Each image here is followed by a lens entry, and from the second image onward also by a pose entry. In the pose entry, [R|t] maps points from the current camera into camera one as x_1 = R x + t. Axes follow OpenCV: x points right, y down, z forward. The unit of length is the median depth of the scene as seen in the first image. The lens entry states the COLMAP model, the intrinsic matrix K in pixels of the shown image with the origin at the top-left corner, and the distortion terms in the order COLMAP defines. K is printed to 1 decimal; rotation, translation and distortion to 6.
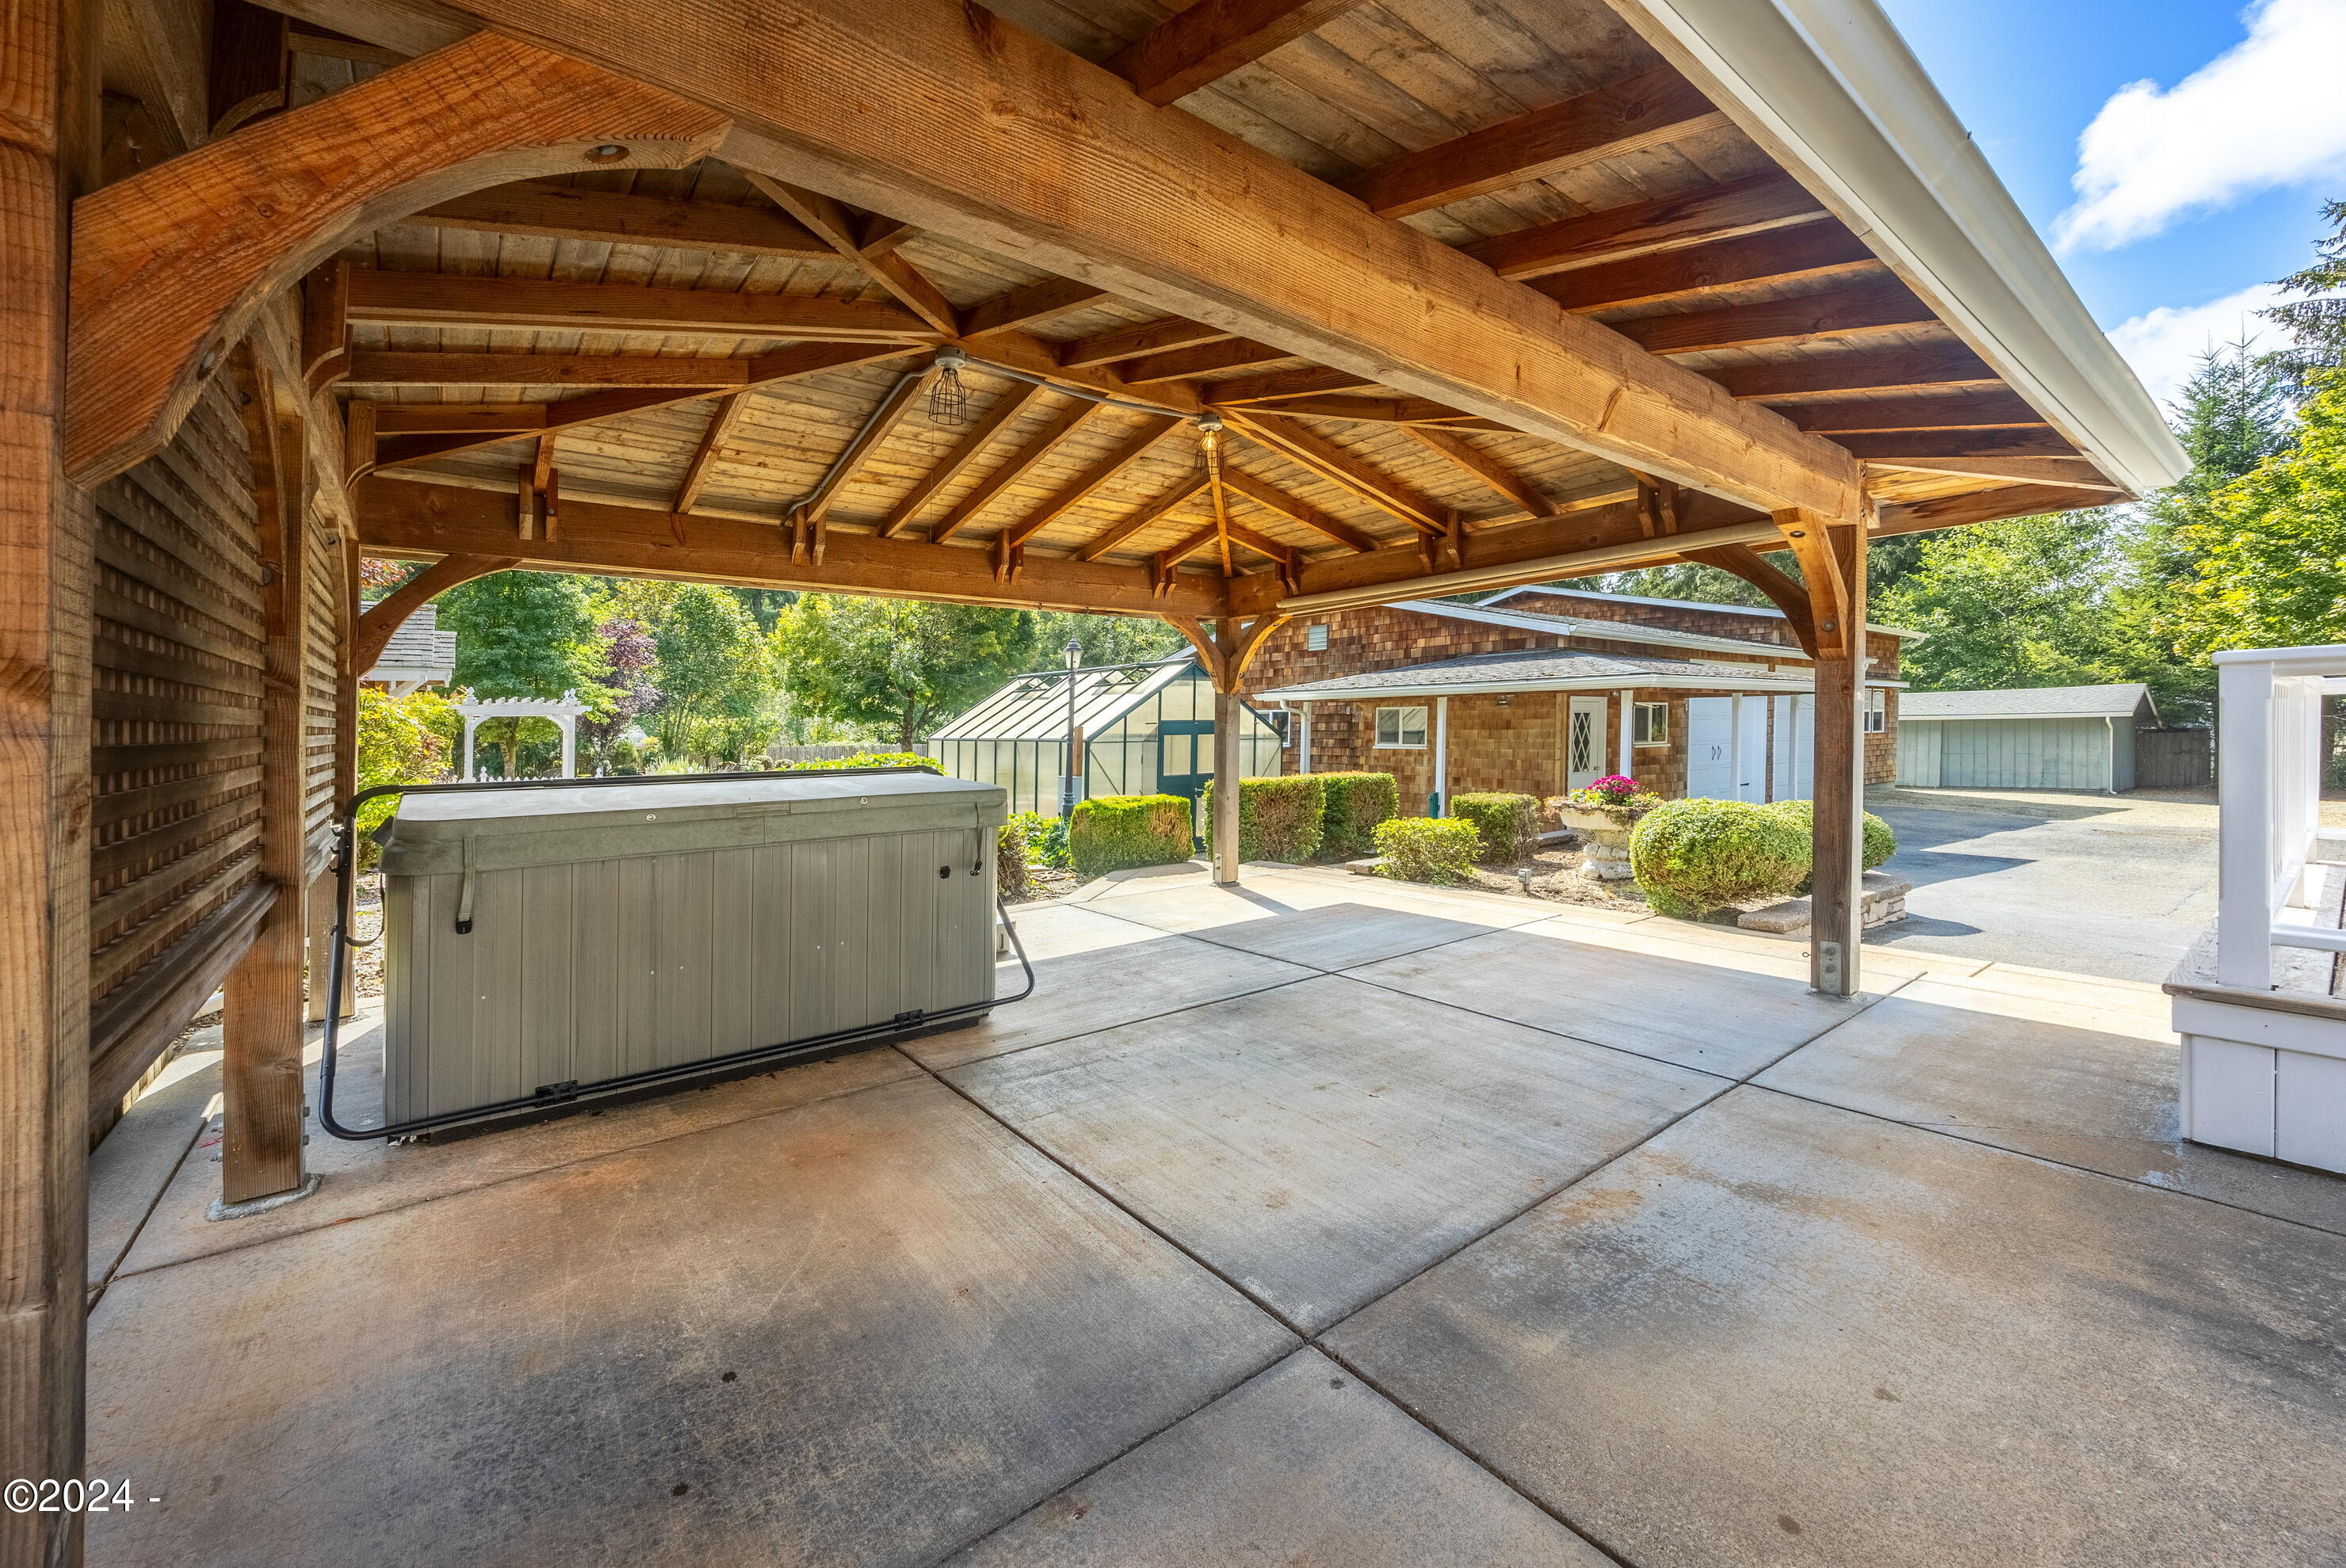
lens RADIAL K [[915.3, 0, 1114.0], [0, 915.3, 786.4], [0, 0, 1]] dist [0.000309, -0.000283]
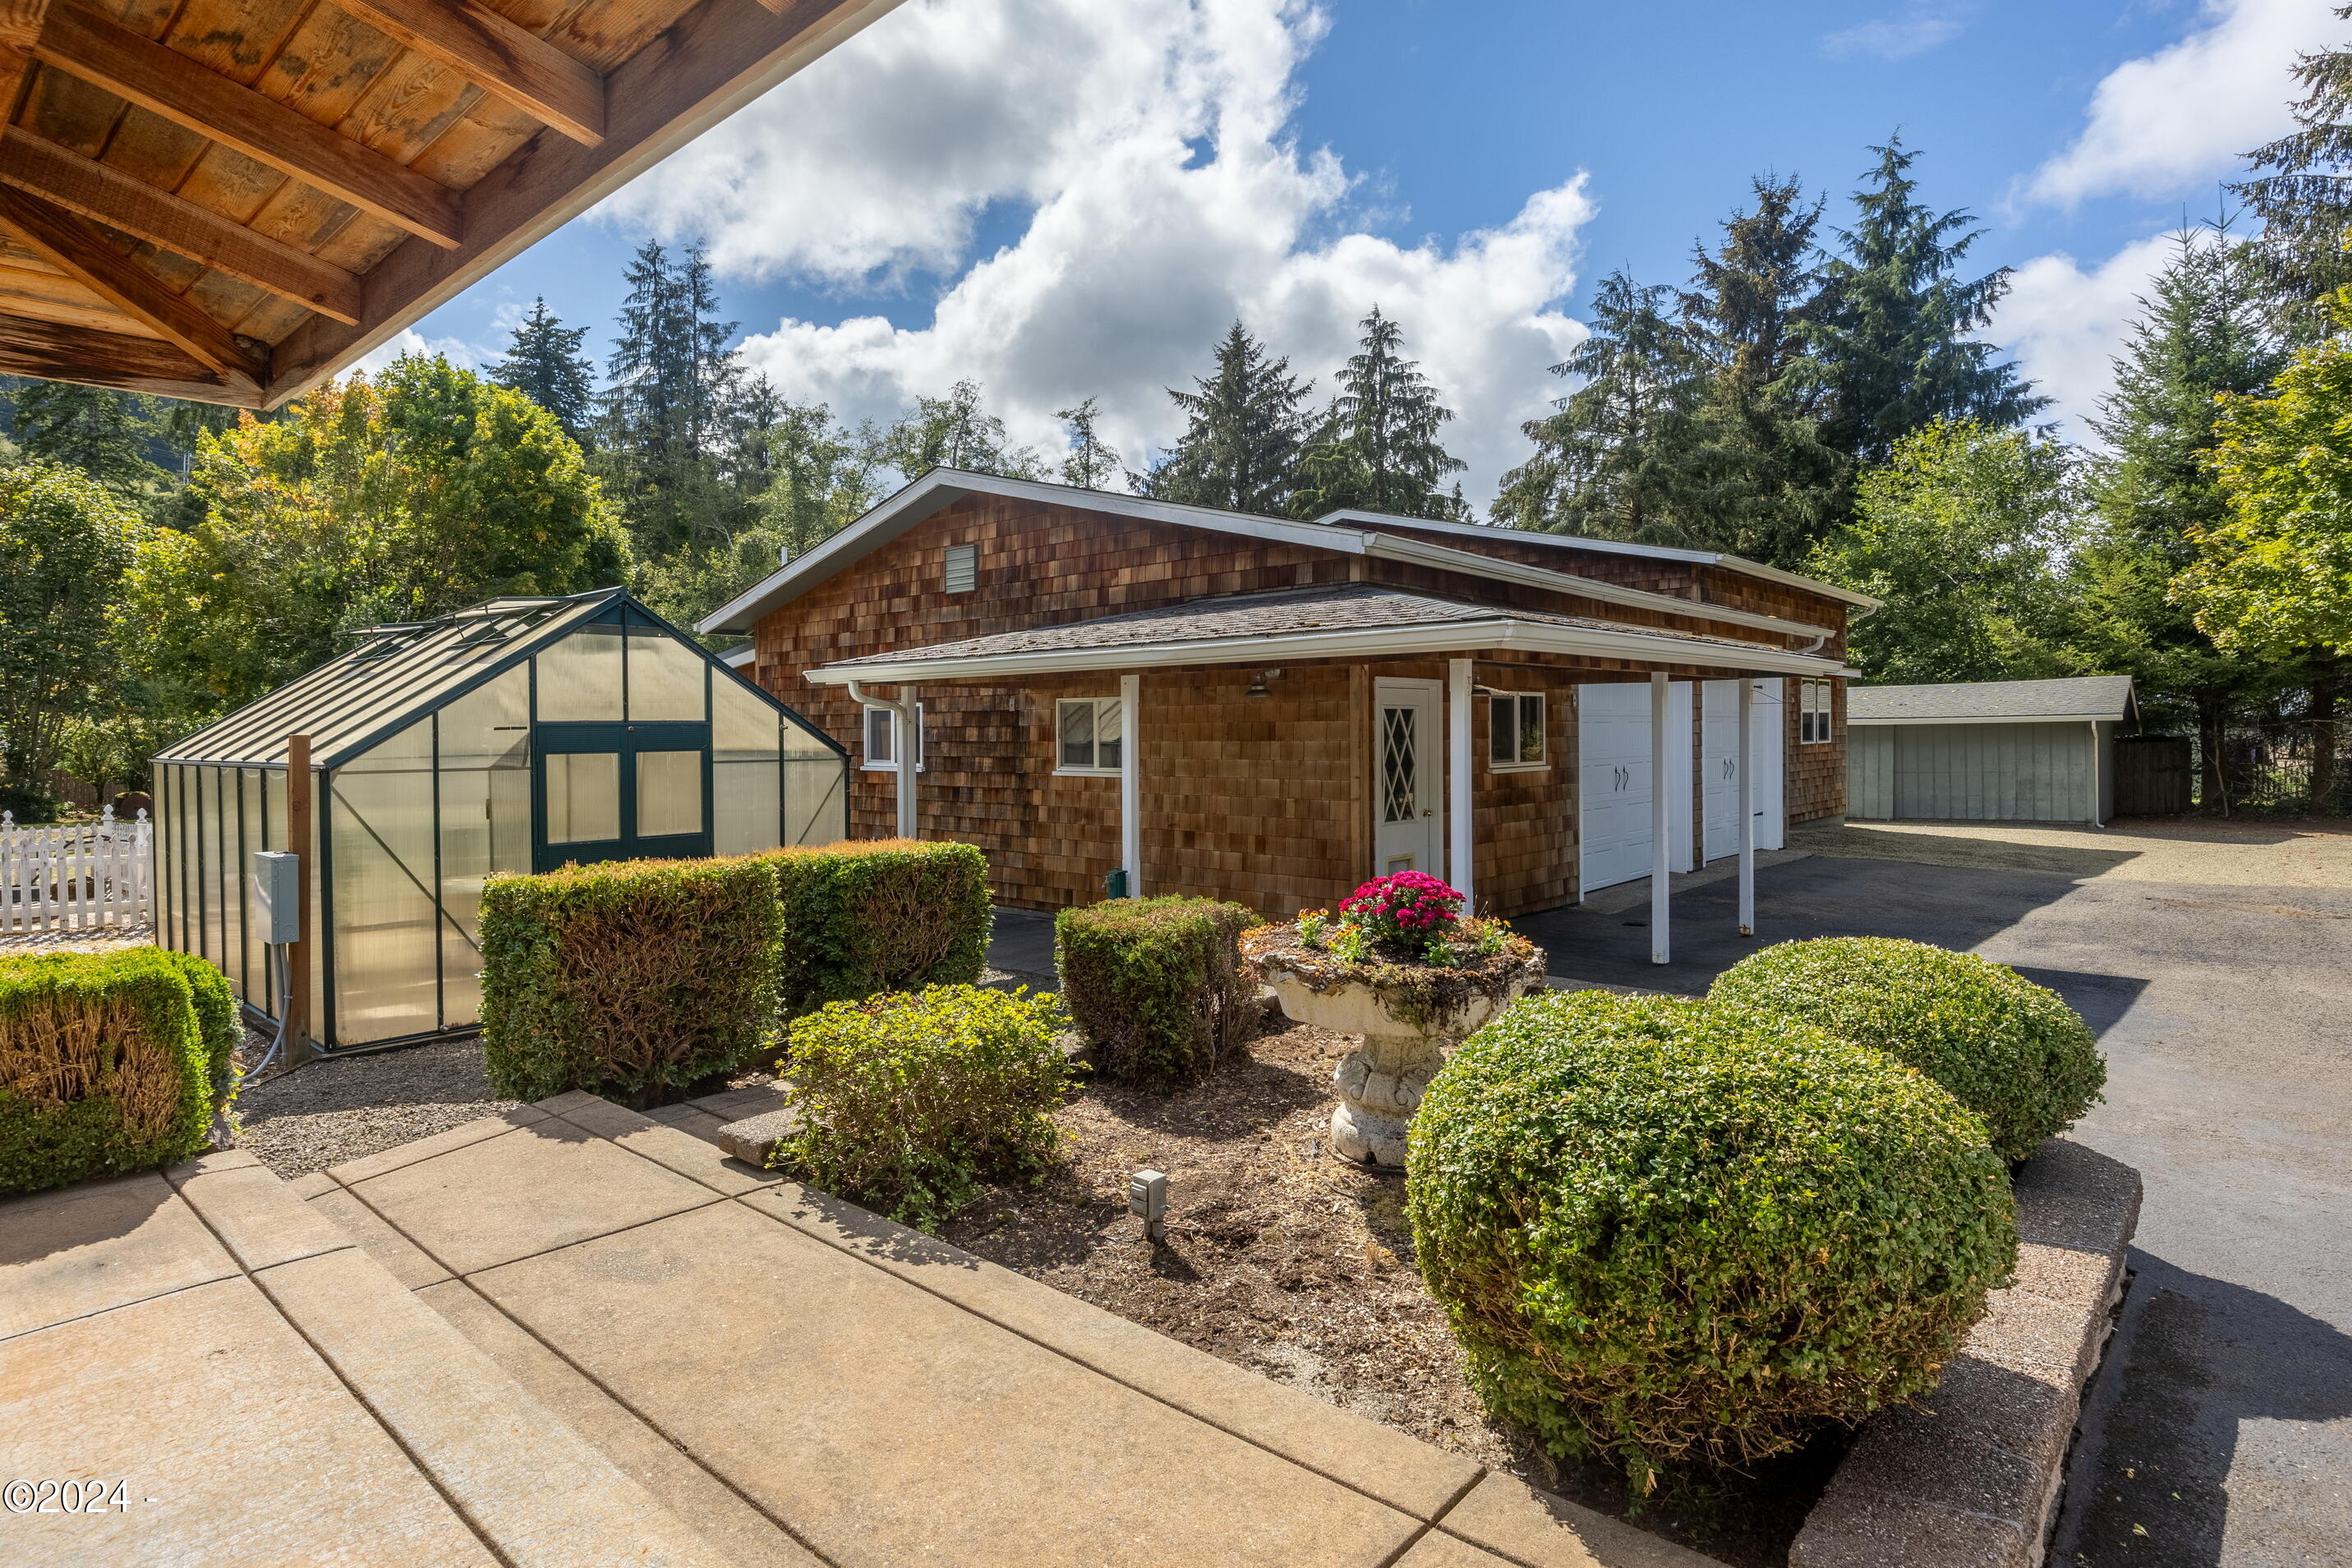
lens RADIAL K [[1294.9, 0, 1176.0], [0, 1294.9, 784.0], [0, 0, 1]] dist [-0.007839, 0.001038]
pose [[0.966655, -0.009453, 0.255910, 0.163947], [0.015971, 0.999599, -0.023404, -0.018341], [-0.255586, 0.026711, 0.966417, 0.262319]]
